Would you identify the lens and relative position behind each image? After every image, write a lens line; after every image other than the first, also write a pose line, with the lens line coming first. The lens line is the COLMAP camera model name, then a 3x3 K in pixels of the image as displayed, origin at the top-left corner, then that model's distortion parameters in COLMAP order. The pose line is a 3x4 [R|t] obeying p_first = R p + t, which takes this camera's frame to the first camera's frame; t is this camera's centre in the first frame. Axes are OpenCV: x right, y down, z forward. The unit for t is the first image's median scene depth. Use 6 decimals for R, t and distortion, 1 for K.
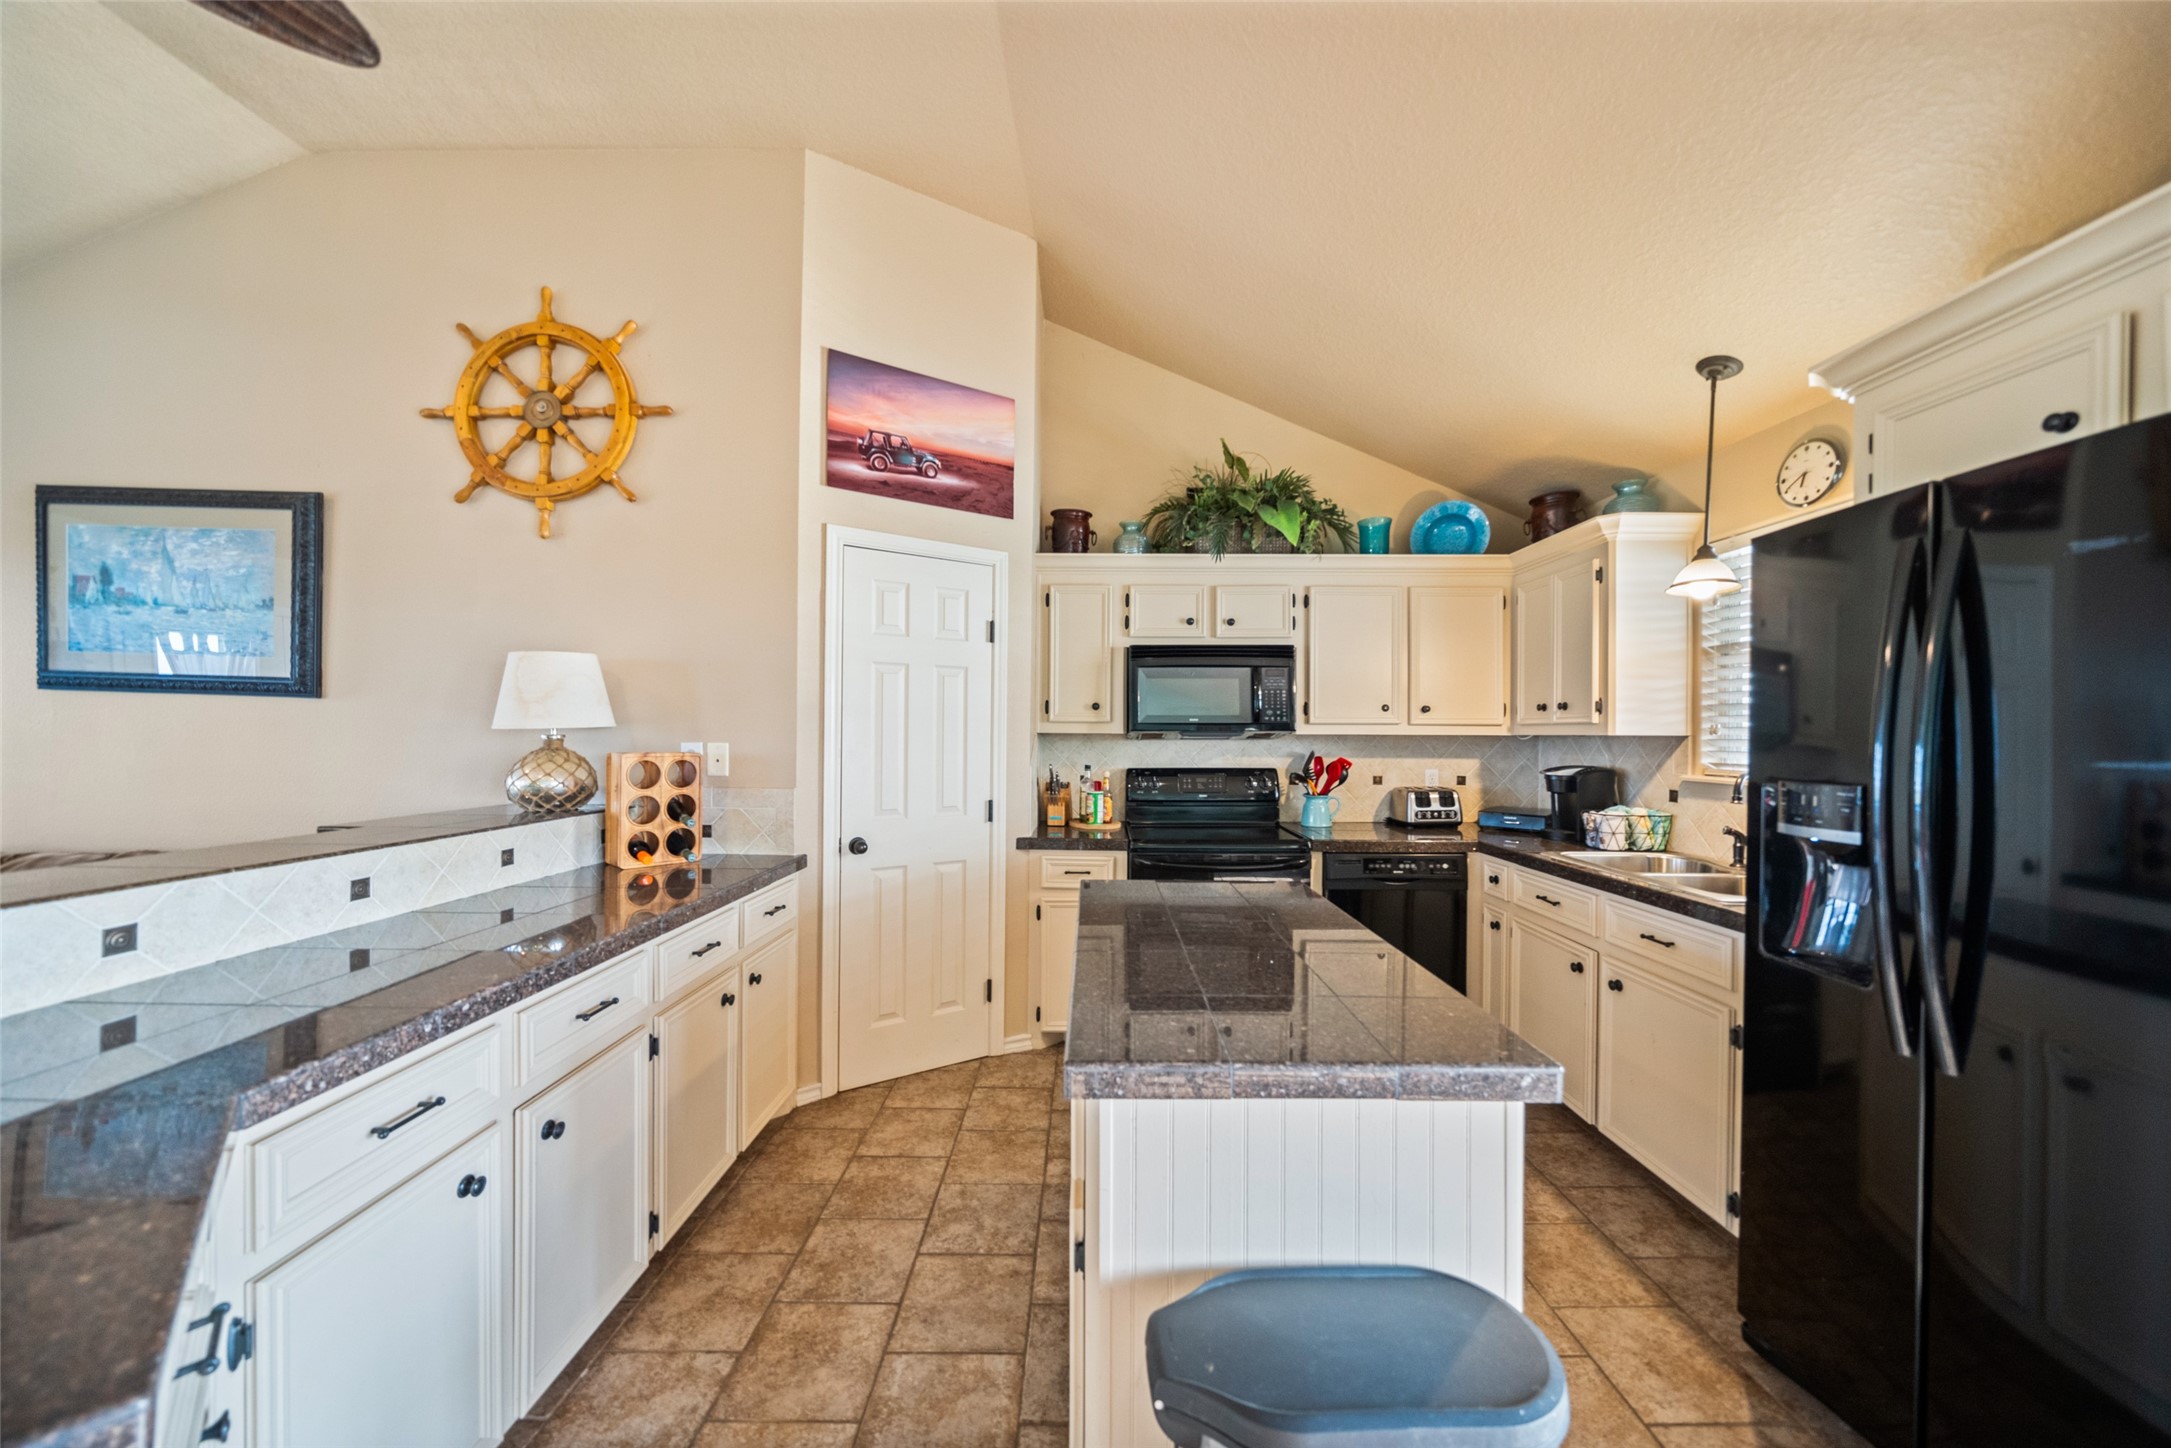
lens RADIAL K [[748.0, 0, 1085.5], [0, 748.0, 724.0], [0, 0, 1]] dist [-0.005145, 0.000002]
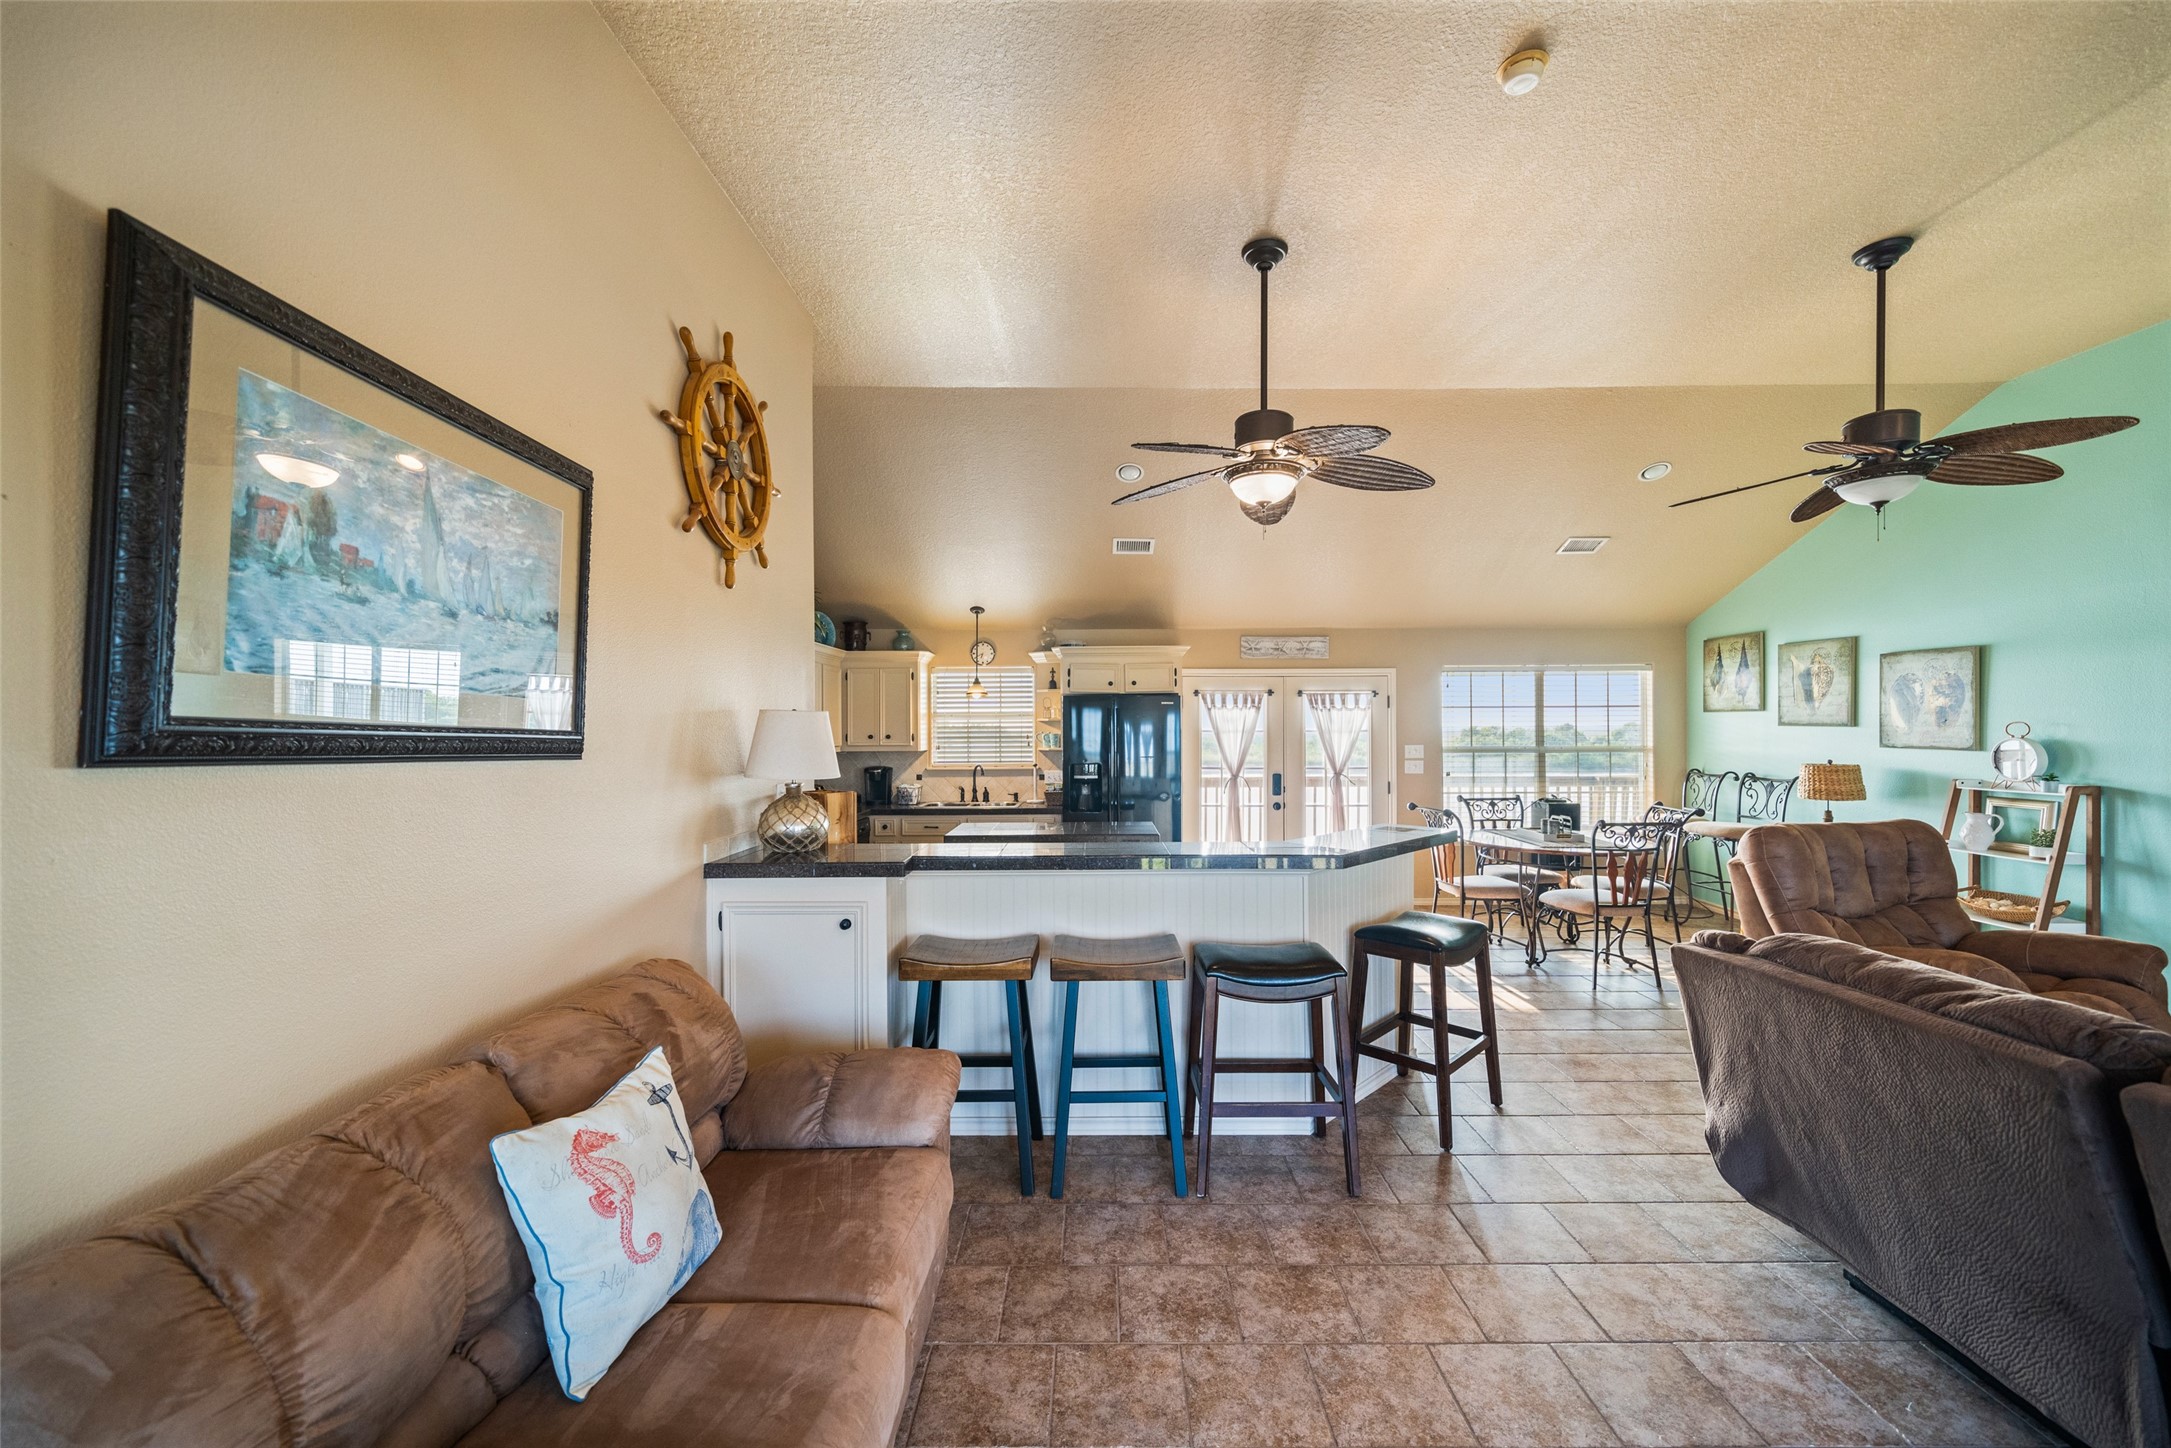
lens RADIAL K [[835.2, 0, 1092.3], [0, 835.2, 728.8], [0, 0, 1]] dist [-0.001562, 0.000155]
pose [[-0.000111, -0.005787, 0.999983, -1.778031], [-0.006598, 0.999961, 0.005786, -0.069633], [-0.999978, -0.006597, -0.000149, 0.501514]]
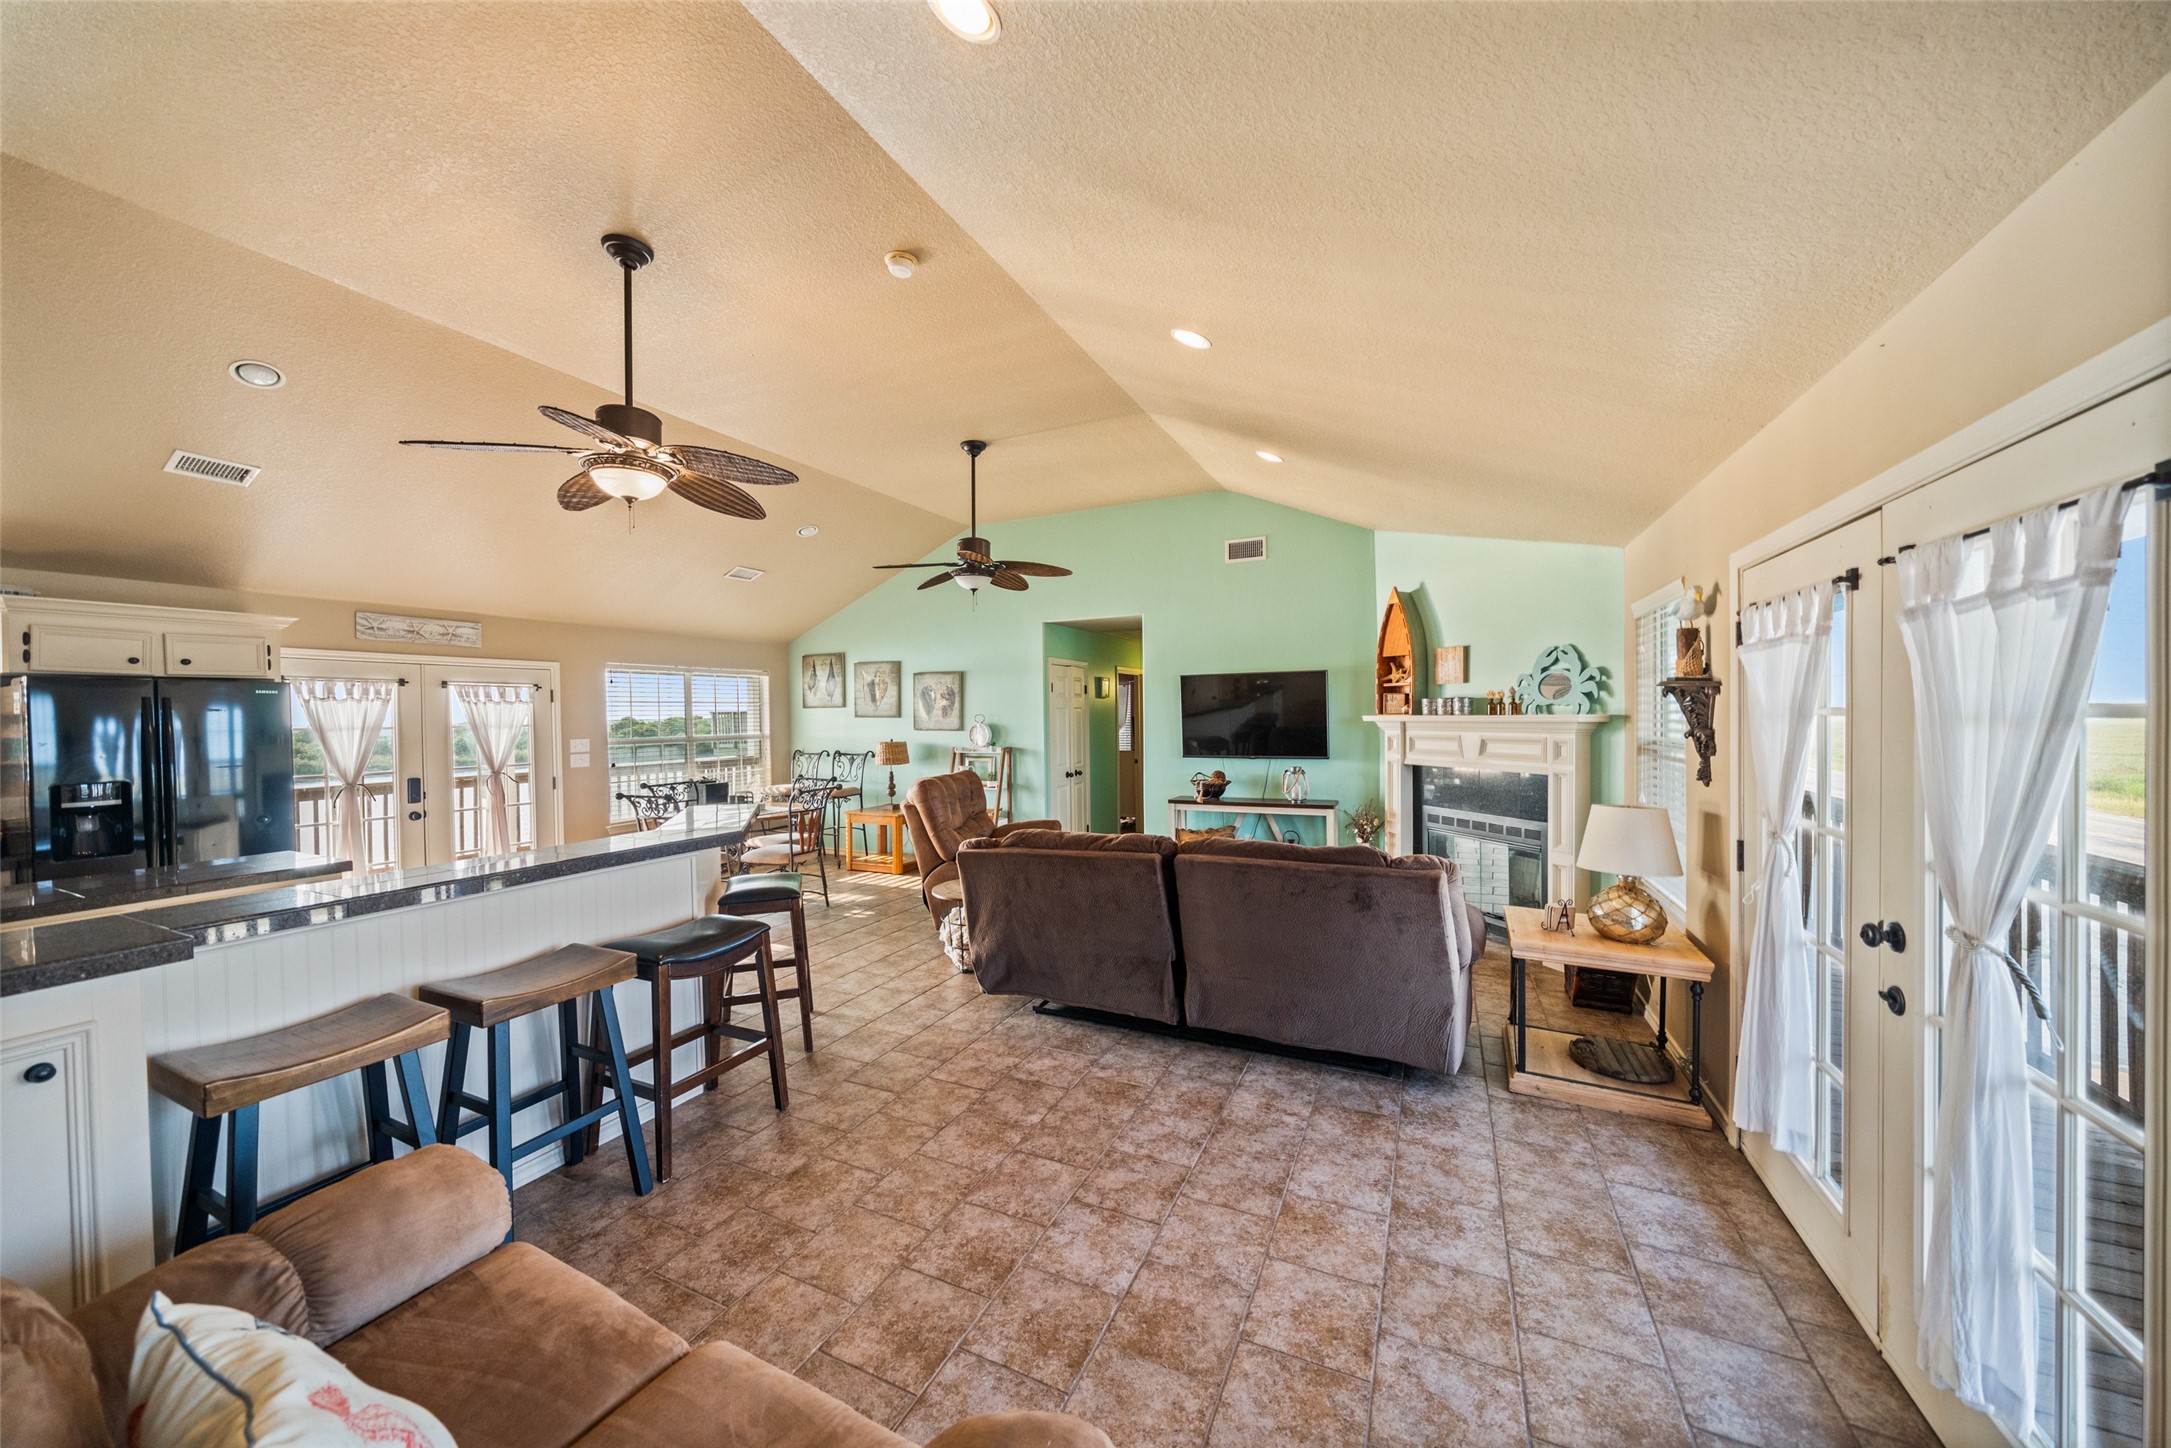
lens RADIAL K [[748.0, 0, 1085.5], [0, 748.0, 724.0], [0, 0, 1]] dist [-0.005145, 0.000002]
pose [[-0.905094, 0.001697, 0.425209, -1.634302], [0.004460, 0.999975, 0.005503, -0.064269], [-0.425189, 0.006877, -0.905078, 0.955781]]
